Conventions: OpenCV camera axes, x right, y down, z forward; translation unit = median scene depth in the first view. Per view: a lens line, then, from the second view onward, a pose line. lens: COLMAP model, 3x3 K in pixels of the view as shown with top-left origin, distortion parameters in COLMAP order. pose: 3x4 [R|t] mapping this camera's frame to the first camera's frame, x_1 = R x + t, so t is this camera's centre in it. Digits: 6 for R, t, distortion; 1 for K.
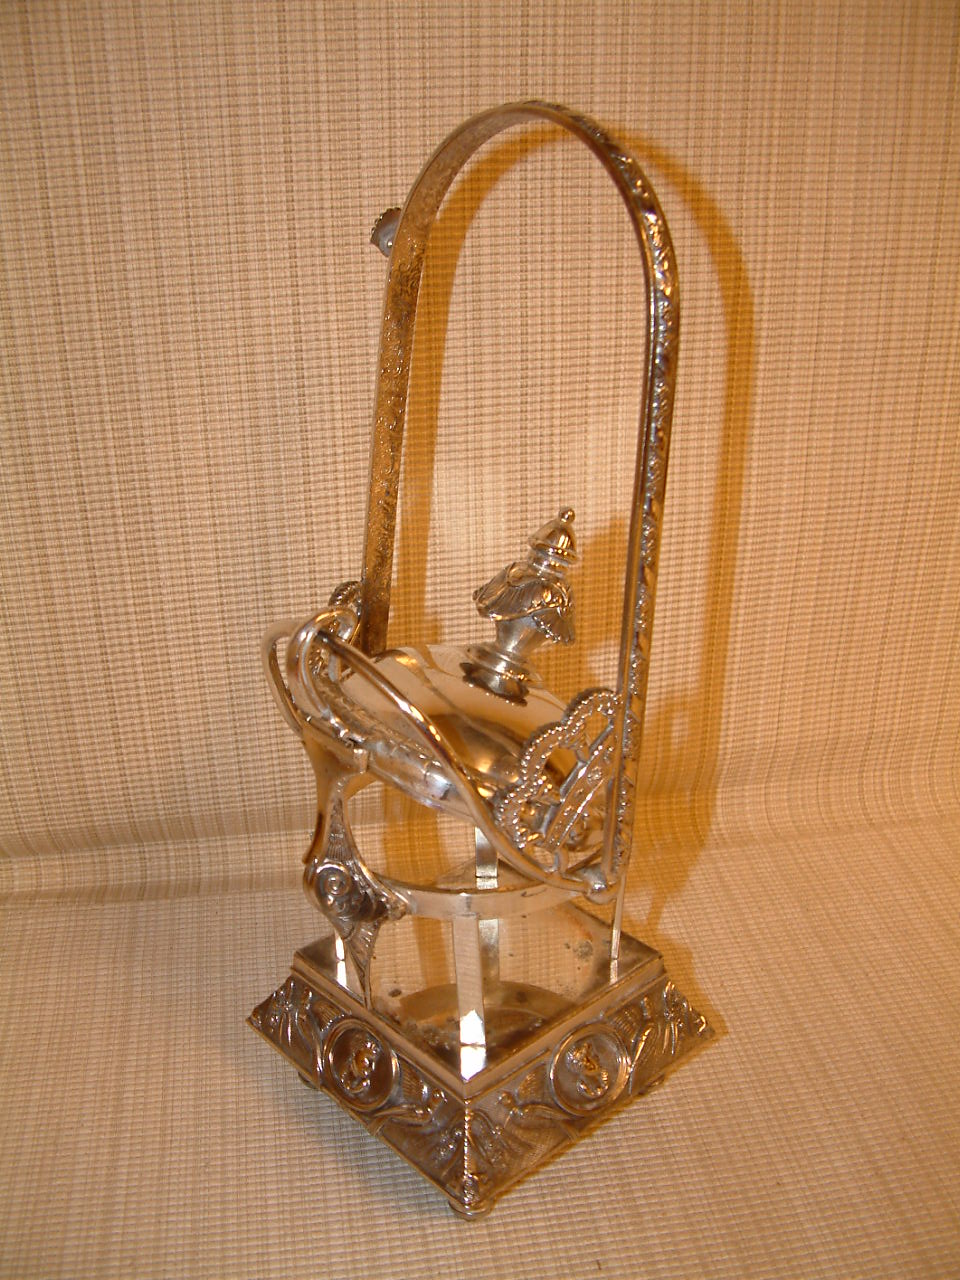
lens RADIAL K [[1385.2, 0, 508.9], [0, 1385.2, 652.6], [0, 0, 1]] dist [-0.156522, 0.000000]
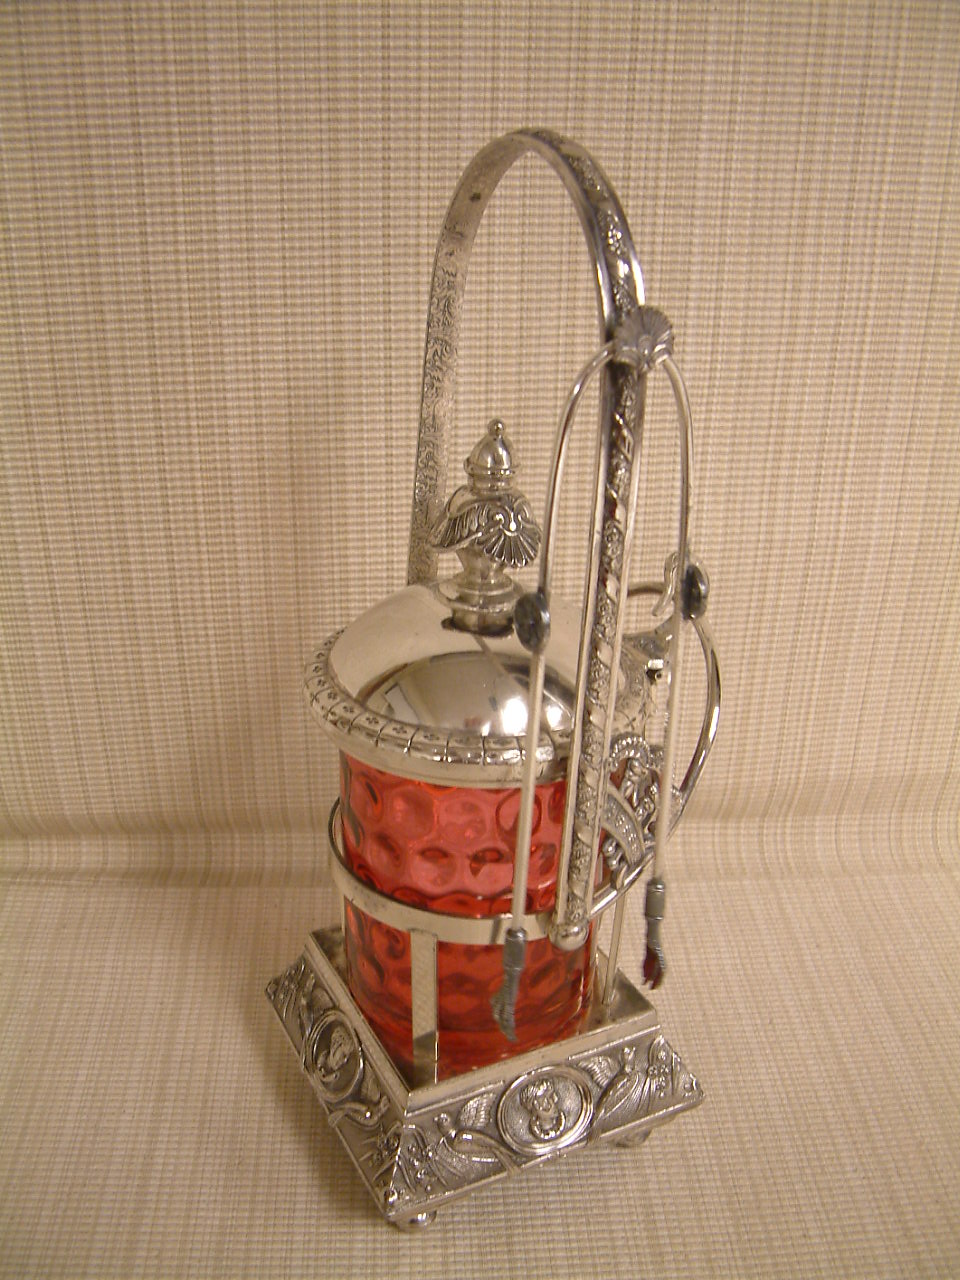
lens RADIAL K [[1385.2, 0, 502.3], [0, 1385.2, 658.2], [0, 0, 1]] dist [-0.156522, 0.000000]
pose [[0.994402, 0.070656, -0.078566, 0.022034], [-0.068368, 0.997165, 0.031436, -0.039140], [0.080564, -0.025889, 0.996413, 0.008769]]
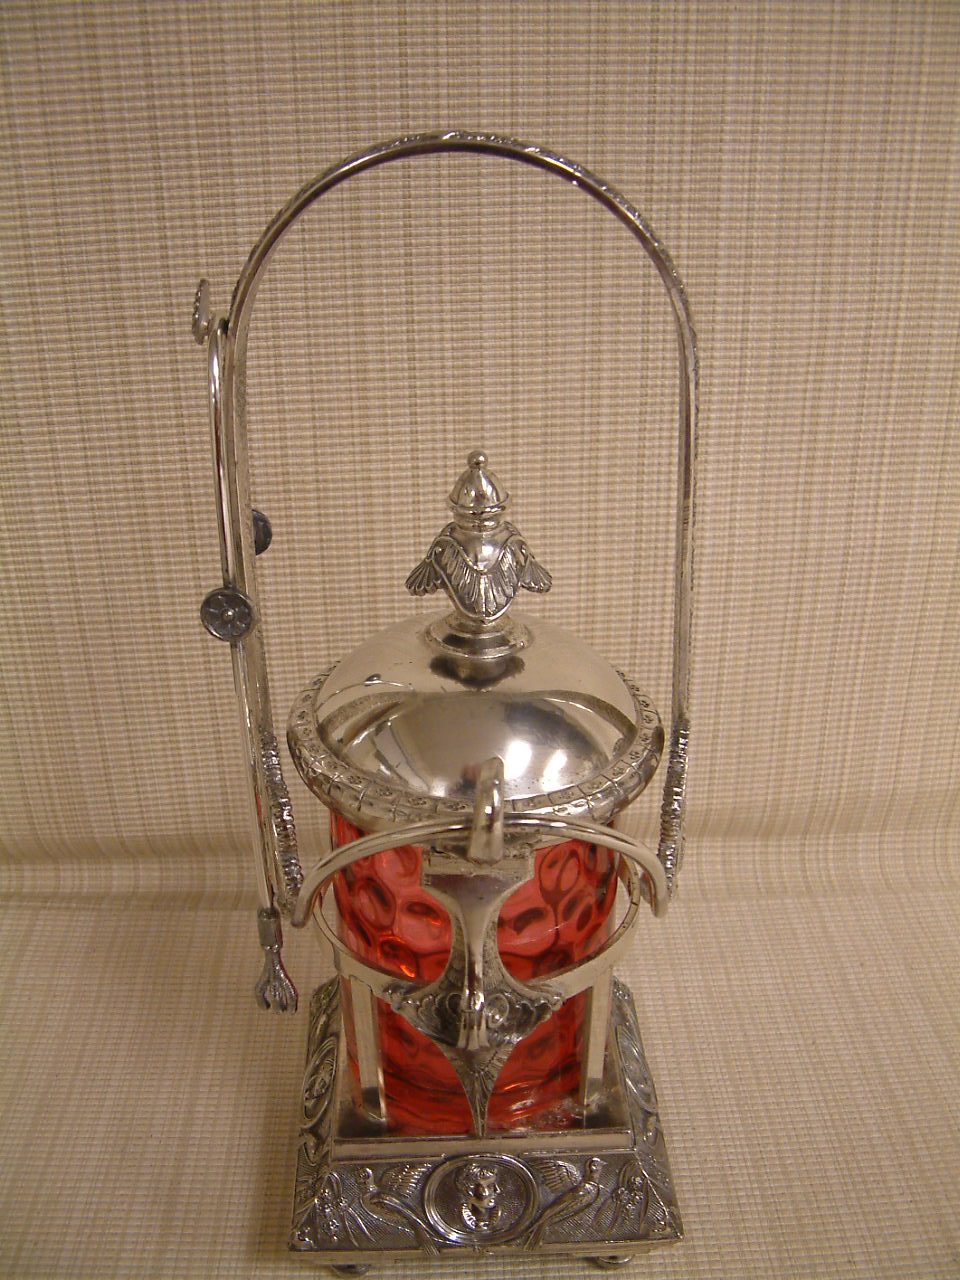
lens RADIAL K [[1385.2, 0, 497.4], [0, 1385.2, 653.6], [0, 0, 1]] dist [-0.156522, 0.000000]
pose [[0.991582, 0.054644, -0.117389, 0.033315], [-0.054378, 0.998505, 0.005463, -0.024456], [0.117512, 0.000967, 0.993071, 0.026865]]
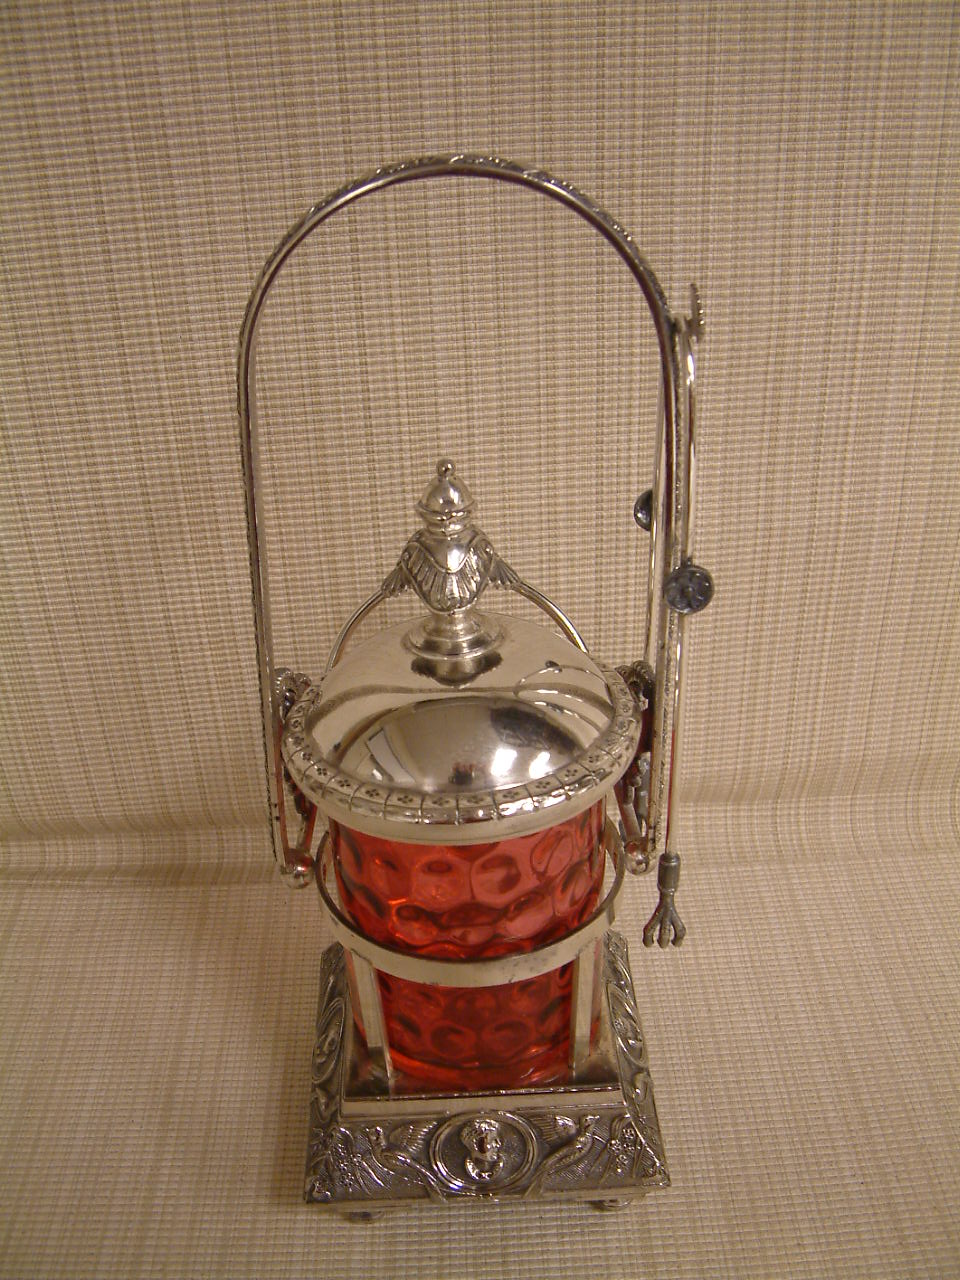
lens RADIAL K [[1385.2, 0, 494.5], [0, 1385.2, 667.4], [0, 0, 1]] dist [-0.156522, 0.000000]
pose [[0.990561, 0.049063, -0.127993, 0.071094], [-0.035960, 0.994057, 0.102749, -0.105975], [0.132273, -0.097176, 0.986438, 0.030741]]
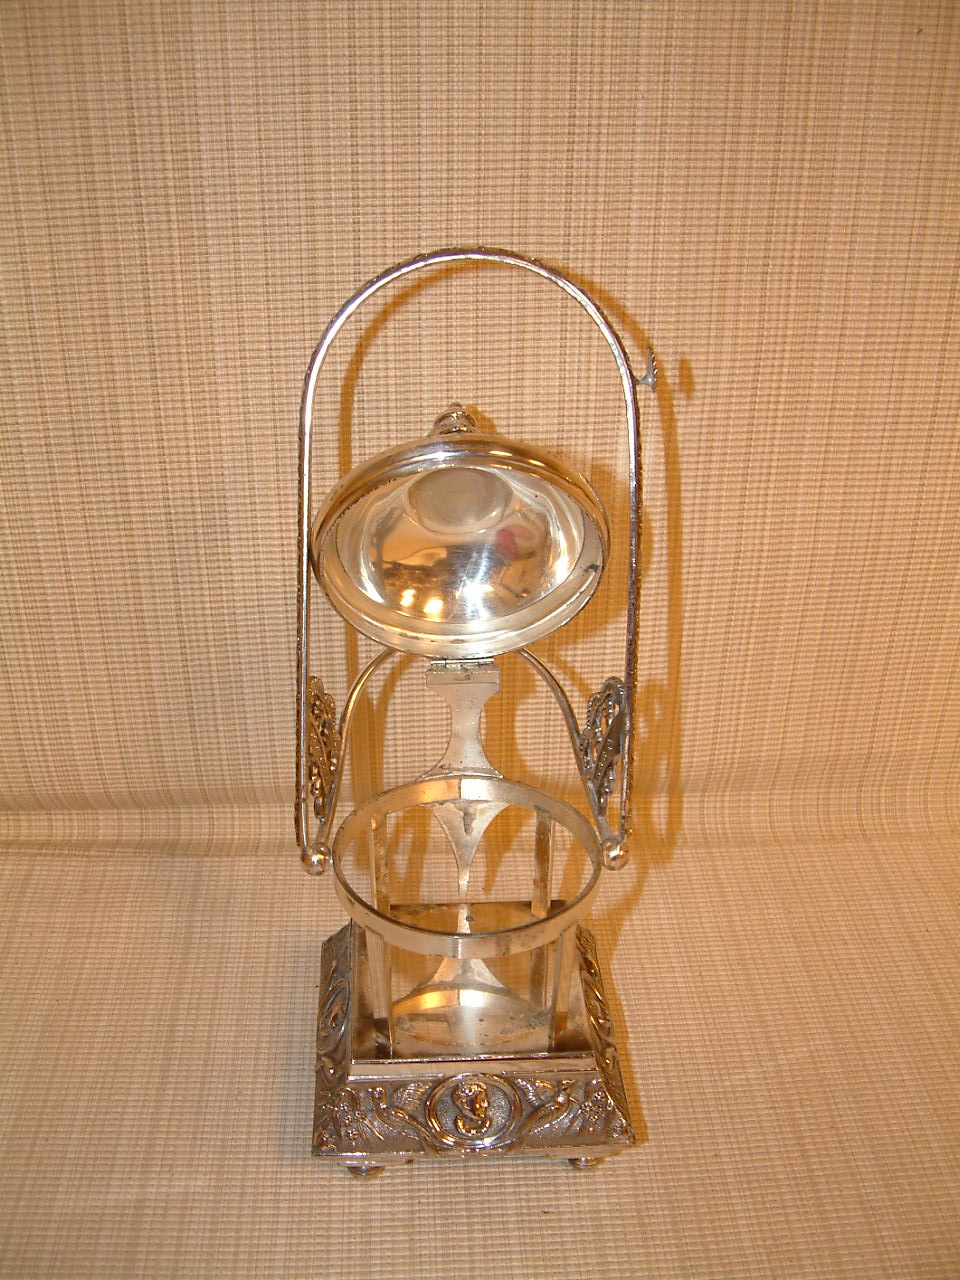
lens RADIAL K [[1385.2, 0, 501.6], [0, 1385.2, 665.5], [0, 0, 1]] dist [-0.156522, 0.000000]
pose [[0.994237, 0.070104, -0.081104, 0.069064], [-0.064559, 0.995520, 0.069075, -0.084677], [0.085583, -0.063441, 0.994309, -0.137765]]
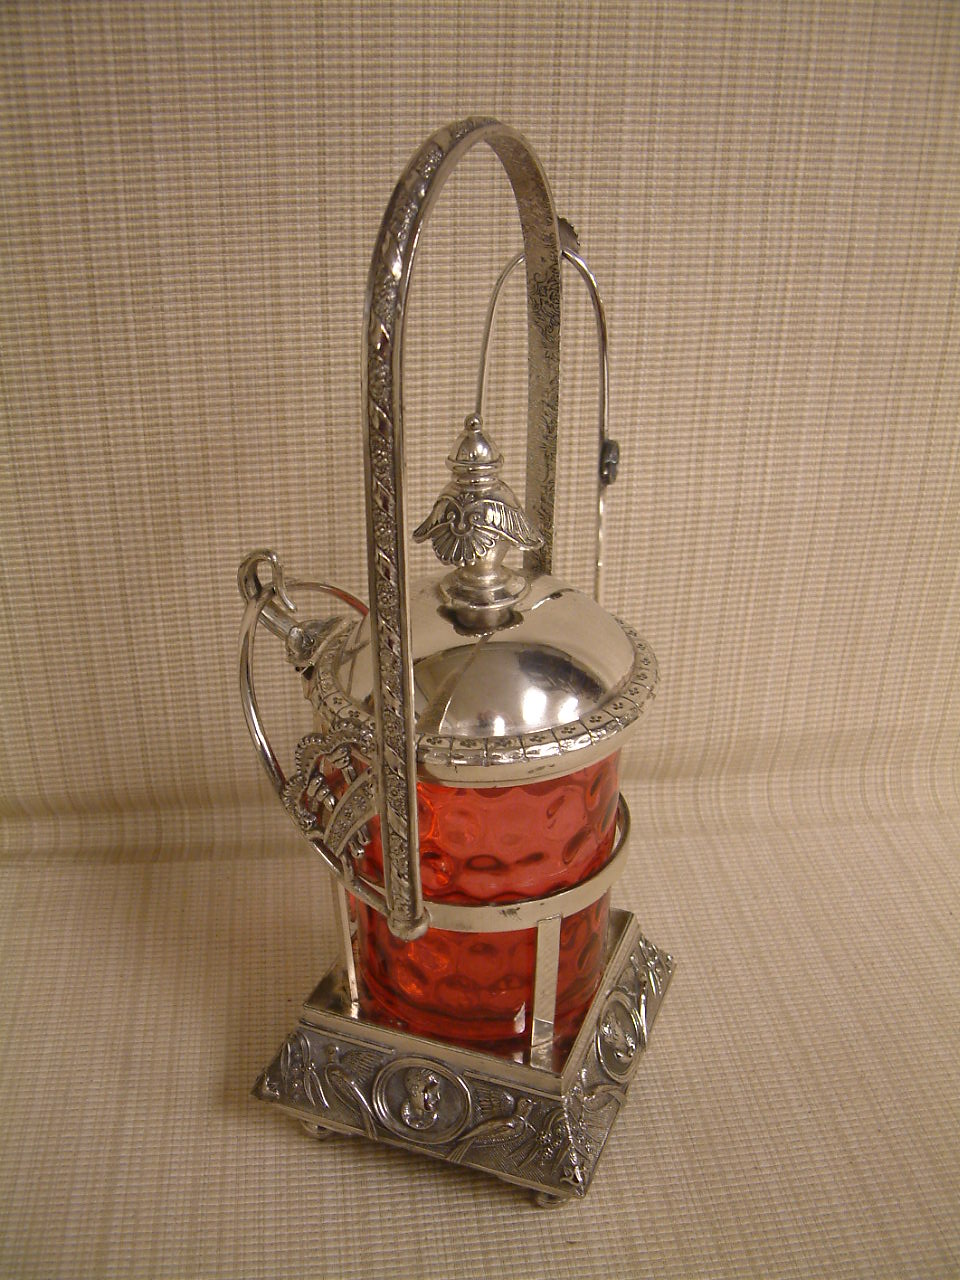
lens RADIAL K [[1385.2, 0, 504.9], [0, 1385.2, 656.7], [0, 0, 1]] dist [-0.156522, 0.000000]
pose [[0.998987, 0.040994, -0.018535, 0.008337], [-0.040262, 0.998457, 0.038256, -0.026856], [0.020075, -0.037471, 0.999096, -0.026001]]
